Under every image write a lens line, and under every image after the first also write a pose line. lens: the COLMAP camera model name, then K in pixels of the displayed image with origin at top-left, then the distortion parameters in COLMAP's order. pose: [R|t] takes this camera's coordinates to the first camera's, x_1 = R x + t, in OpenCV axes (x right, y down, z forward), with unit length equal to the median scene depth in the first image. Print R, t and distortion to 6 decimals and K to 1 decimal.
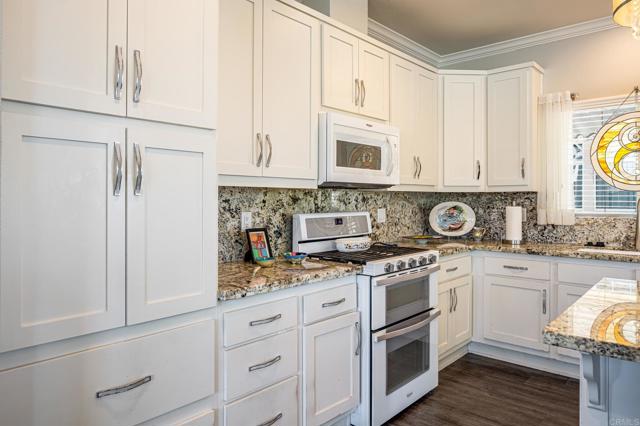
lens RADIAL K [[428.7, 0, 318.9], [0, 428.7, 196.6], [0, 0, 1]] dist [0.001304, -0.001163]
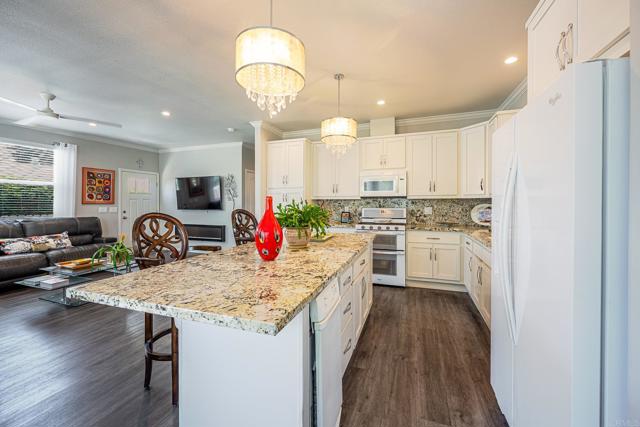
lens RADIAL K [[261.3, 0, 319.7], [0, 261.3, 199.9], [0, 0, 1]] dist [-0.000865, -0.000256]
pose [[0.376236, -0.011319, -0.926455, 1.448853], [0.008216, 0.999927, -0.008880, 0.000408], [0.926487, -0.004271, 0.376302, 0.083761]]
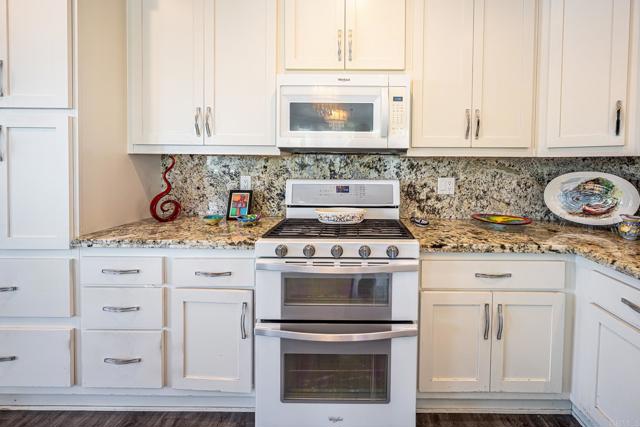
lens RADIAL K [[273.1, 0, 354.1], [0, 273.1, 171.7], [0, 0, 1]] dist [-0.000529, -0.000109]
pose [[0.671628, 0.024985, -0.740467, 0.558029], [-0.003632, 0.999530, 0.030432, 0.000695], [0.740879, -0.017750, 0.671404, 0.669188]]
